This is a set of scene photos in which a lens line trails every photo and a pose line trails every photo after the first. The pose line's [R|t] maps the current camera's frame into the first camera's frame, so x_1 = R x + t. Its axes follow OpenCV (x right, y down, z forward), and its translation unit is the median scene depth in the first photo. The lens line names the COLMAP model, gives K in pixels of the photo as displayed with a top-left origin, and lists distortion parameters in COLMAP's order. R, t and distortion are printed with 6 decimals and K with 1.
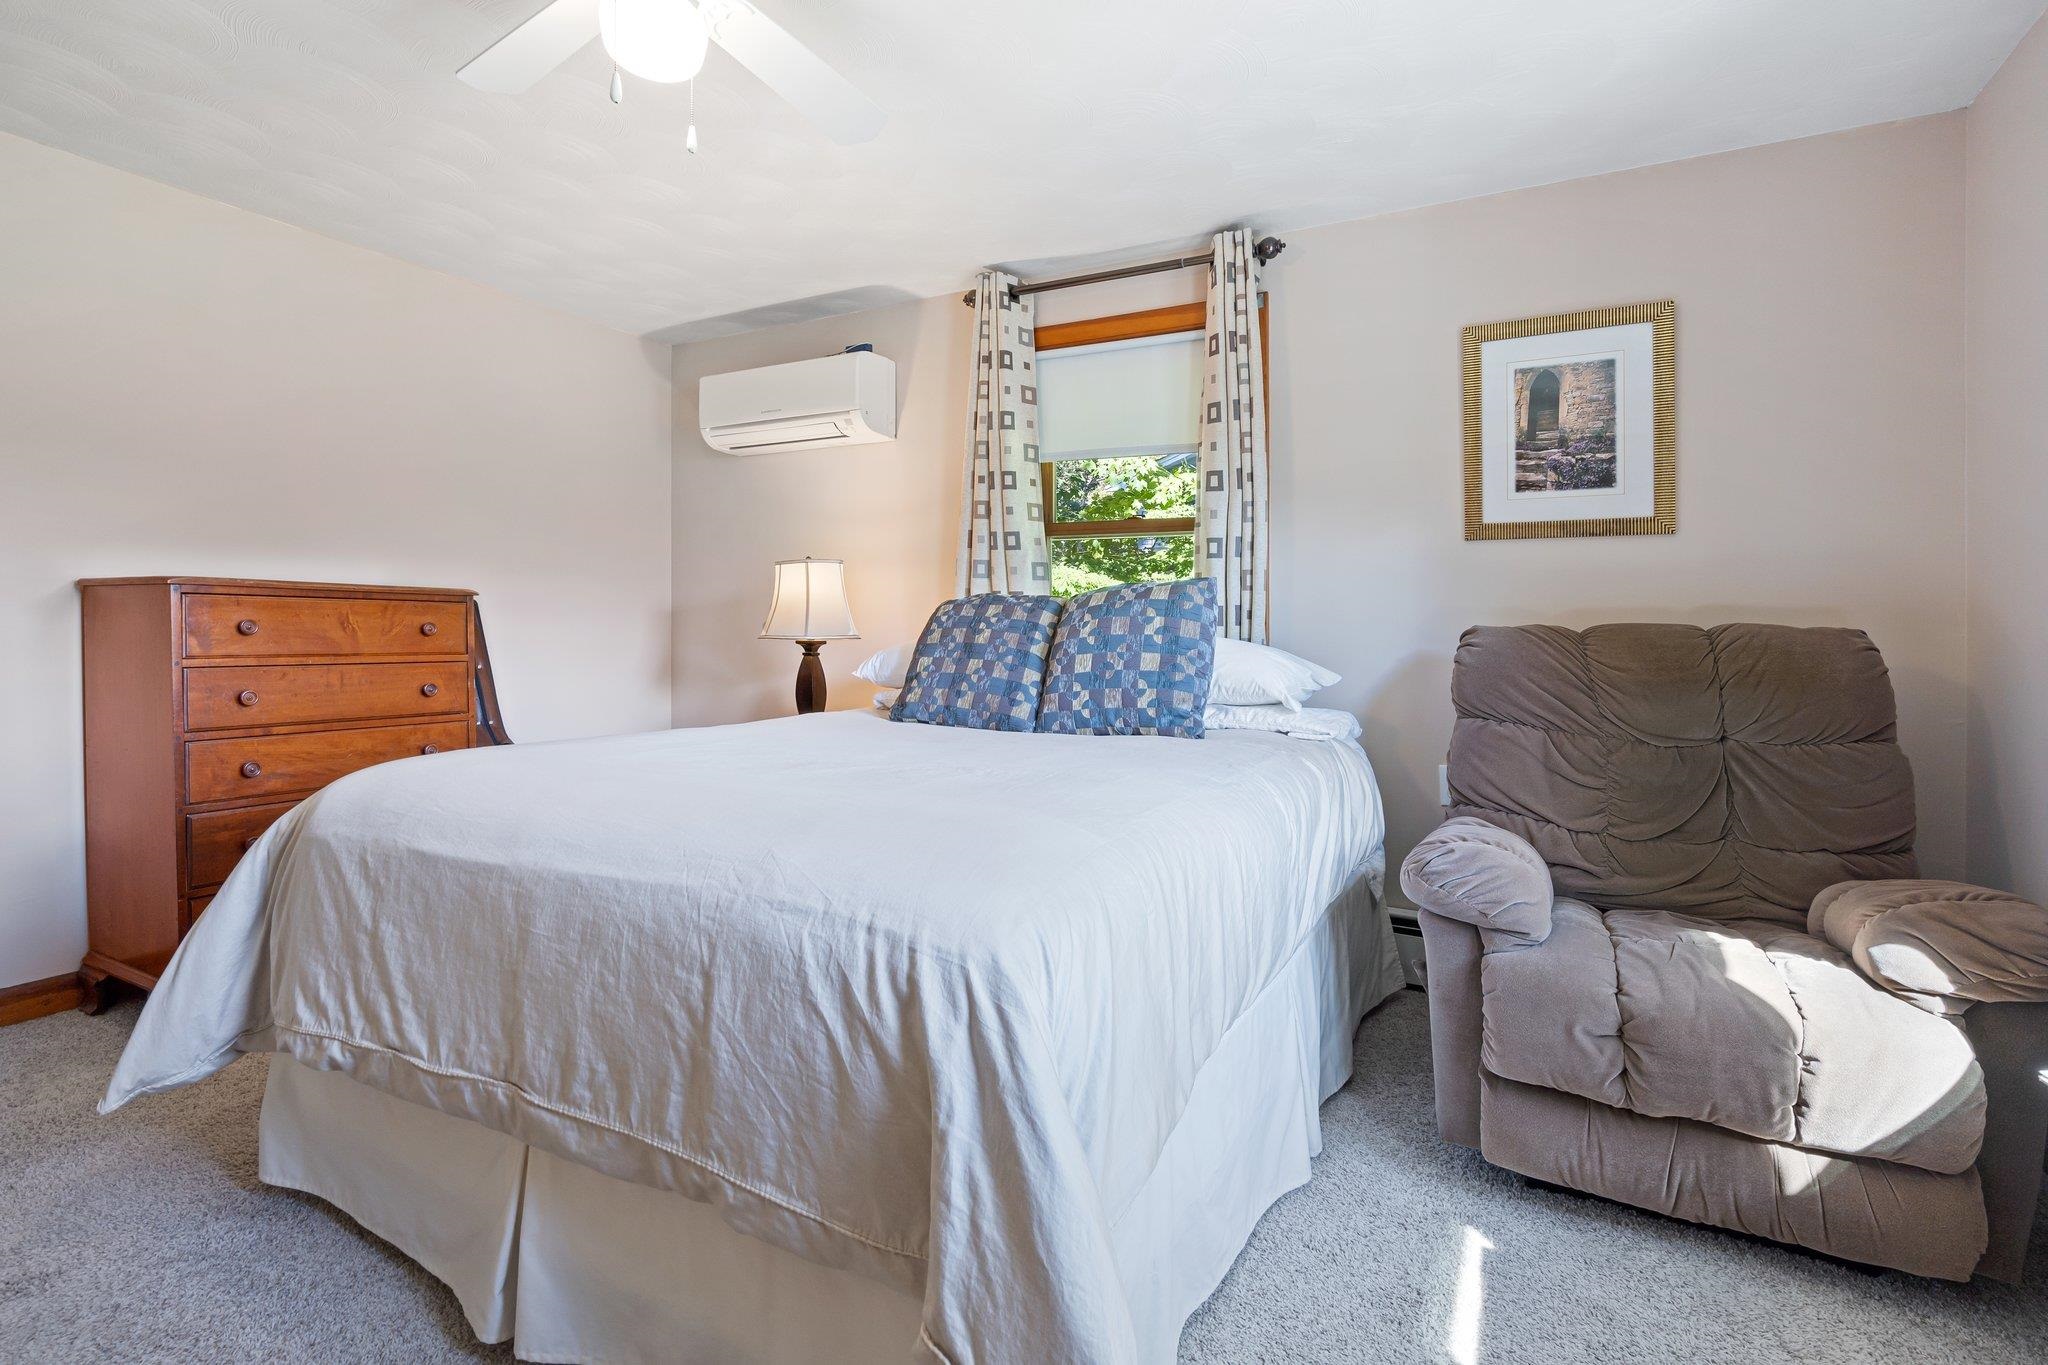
lens RADIAL K [[957.0, 0, 1020.4], [0, 957.0, 636.5], [0, 0, 1]] dist [-0.003719, -0.000641]
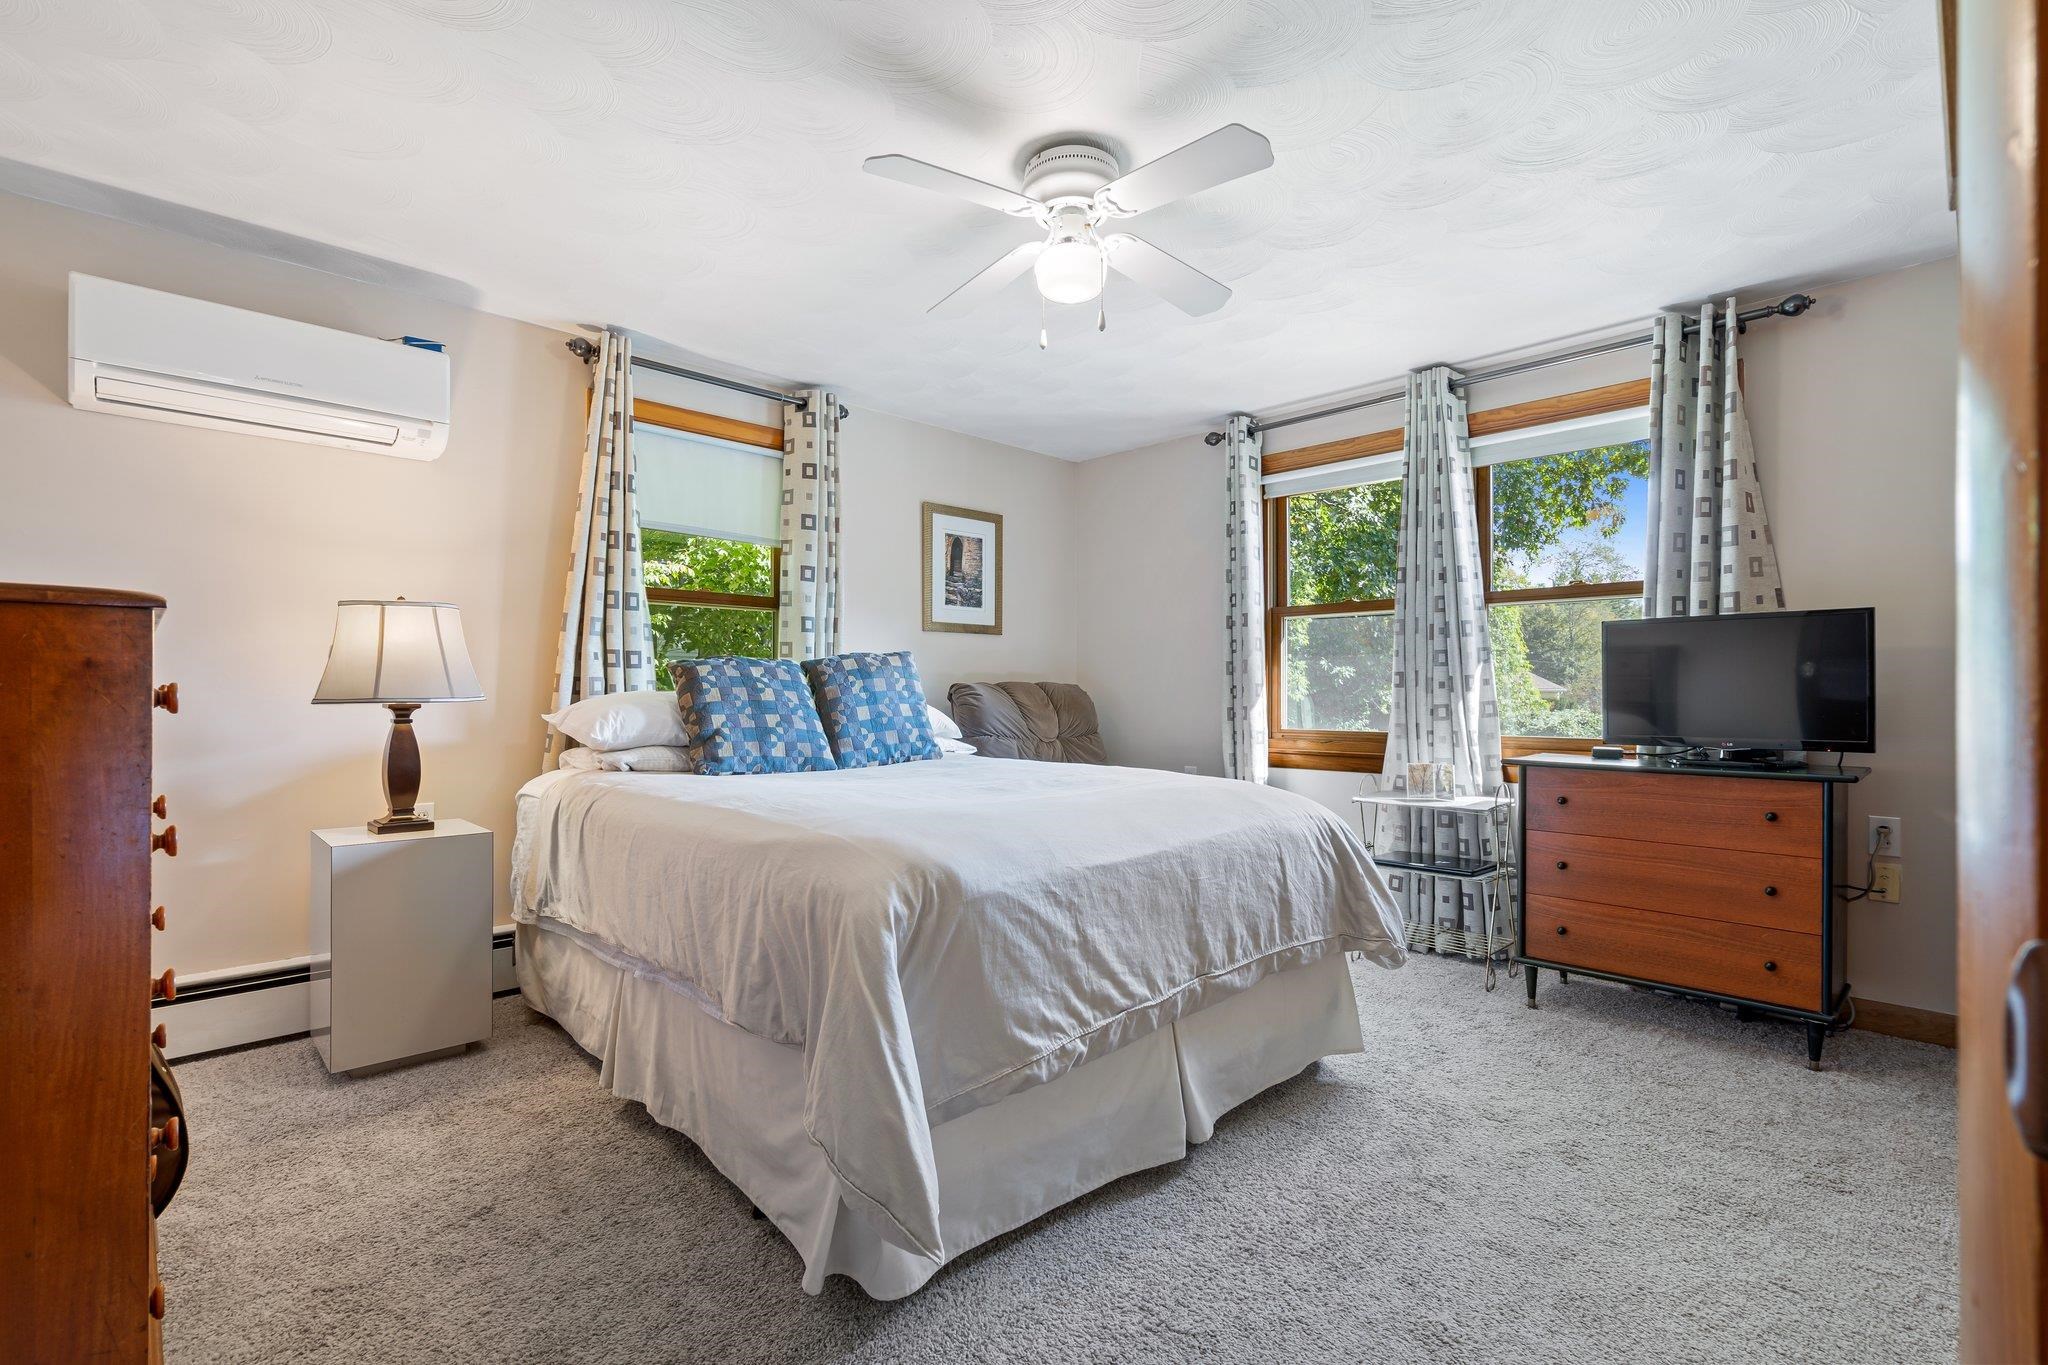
lens RADIAL K [[856.2, 0, 1024.0], [0, 856.2, 682.5], [0, 0, 1]] dist [-0.002105, -0.000113]
pose [[0.337442, -0.004375, 0.941336, -0.983877], [0.006758, 0.999975, 0.002225, -0.015815], [-0.941322, 0.005611, 0.337463, 0.391284]]
